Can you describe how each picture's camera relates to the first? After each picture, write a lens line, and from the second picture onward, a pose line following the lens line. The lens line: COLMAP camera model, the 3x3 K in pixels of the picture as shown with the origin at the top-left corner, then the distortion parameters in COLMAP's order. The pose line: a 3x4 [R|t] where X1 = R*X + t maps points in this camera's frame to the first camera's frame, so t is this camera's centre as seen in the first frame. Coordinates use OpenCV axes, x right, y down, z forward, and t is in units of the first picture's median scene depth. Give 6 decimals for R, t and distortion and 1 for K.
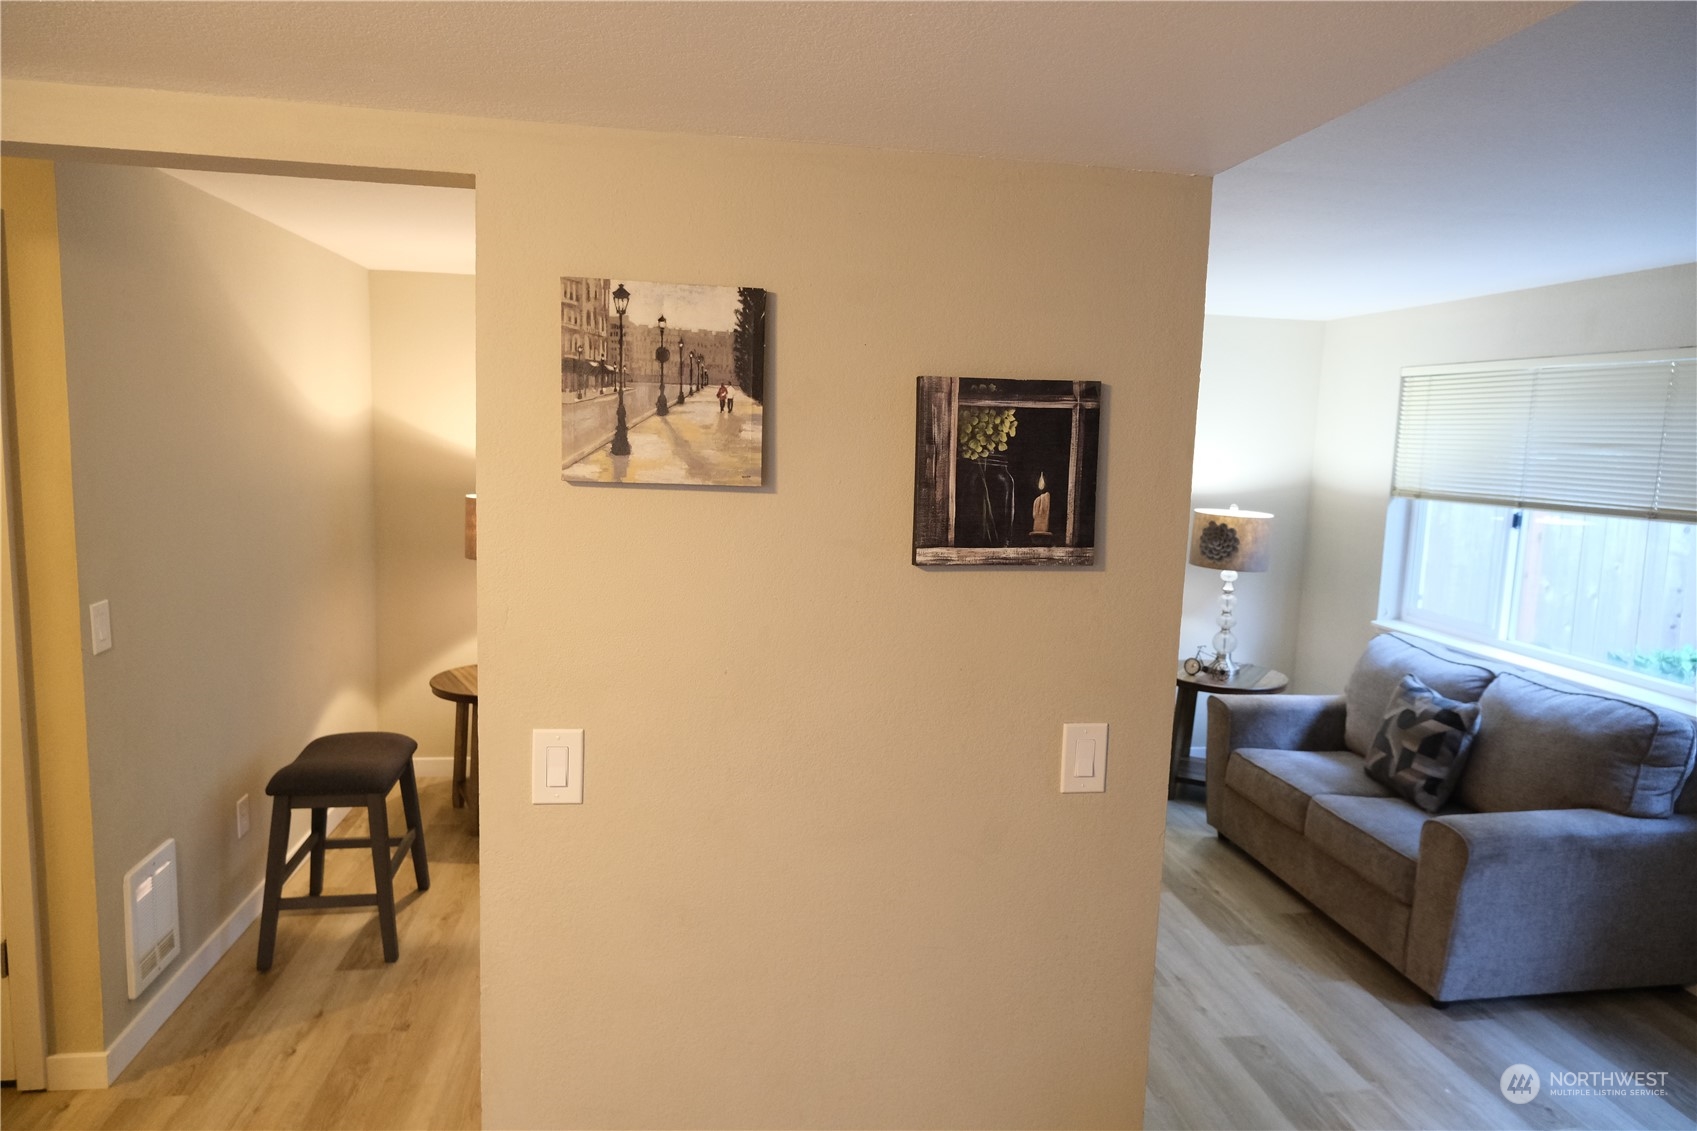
lens RADIAL K [[1079.1, 0, 852.4], [0, 1079.1, 561.9], [0, 0, 1]] dist [-0.007349, -0.002889]
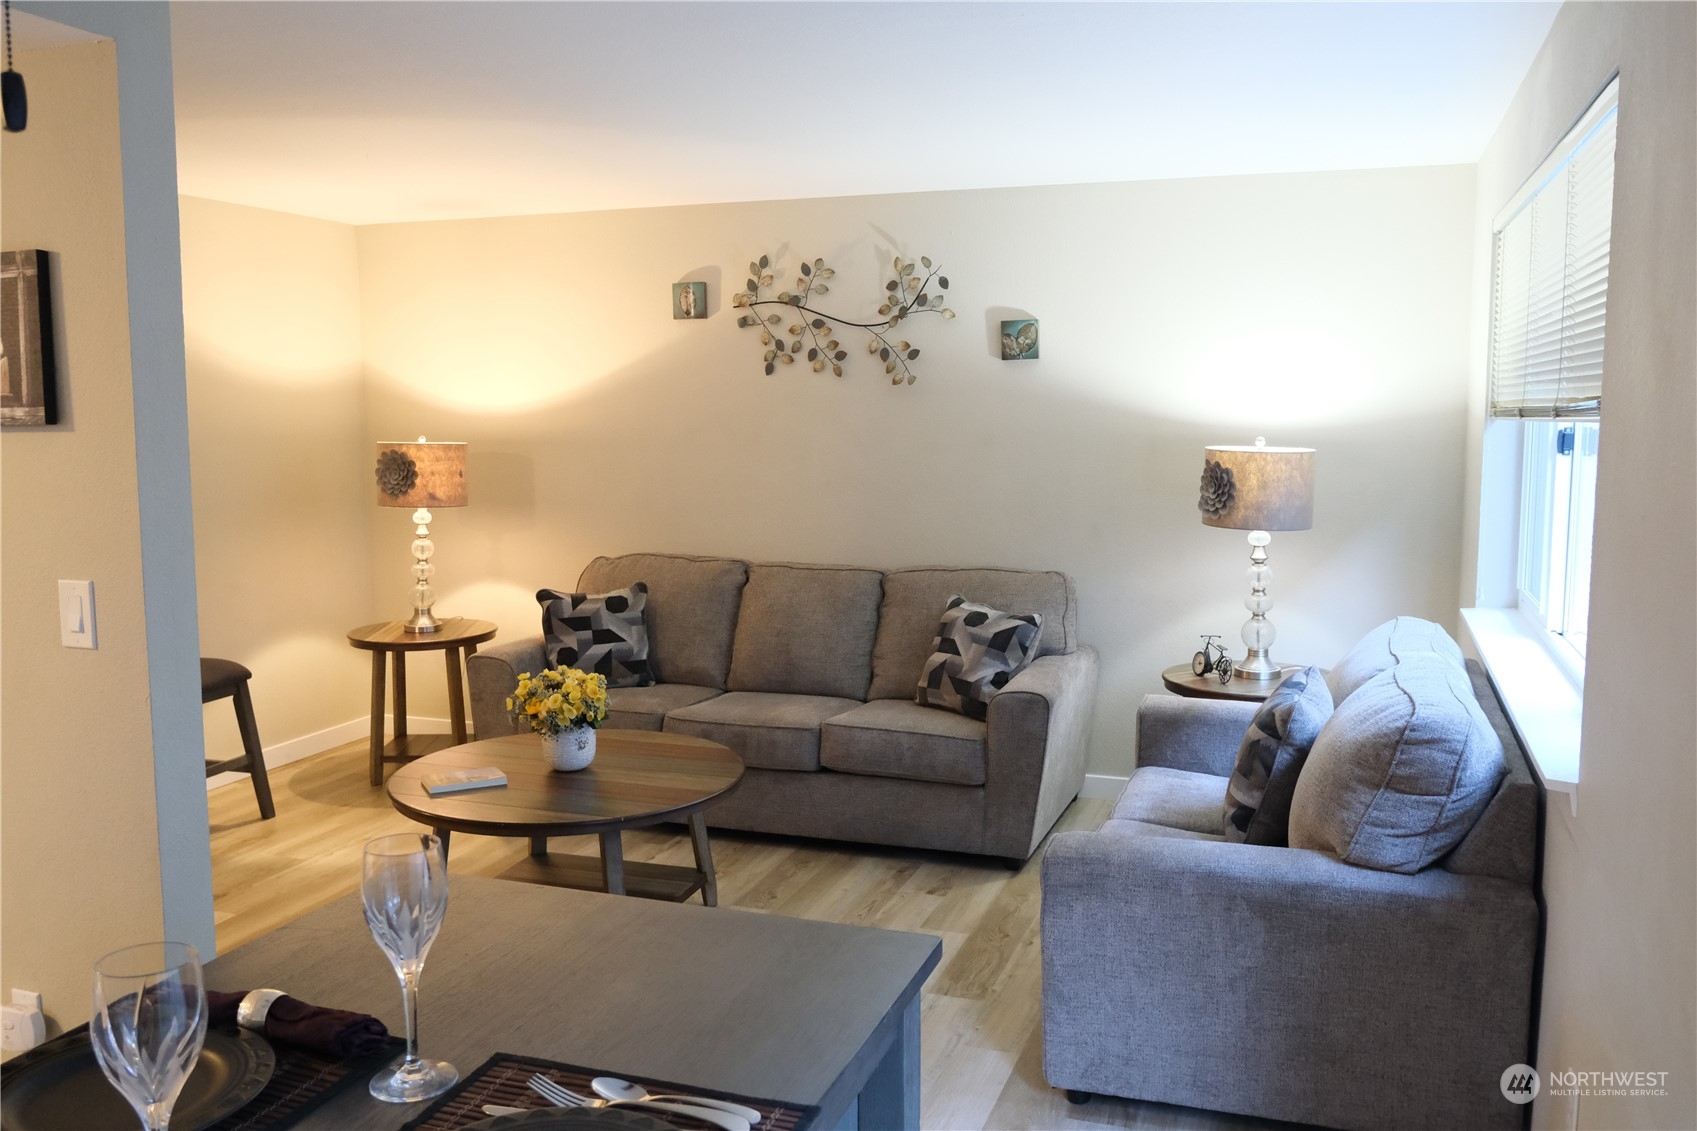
lens RADIAL K [[1418.6, 0, 847.4], [0, 1418.6, 562.9], [0, 0, 1]] dist [-0.020088, -0.005847]
pose [[0.875817, 0.019120, -0.482264, 0.757222], [-0.028292, 0.999531, -0.011751, 0.063778], [0.481813, 0.023936, 0.875947, 0.084183]]
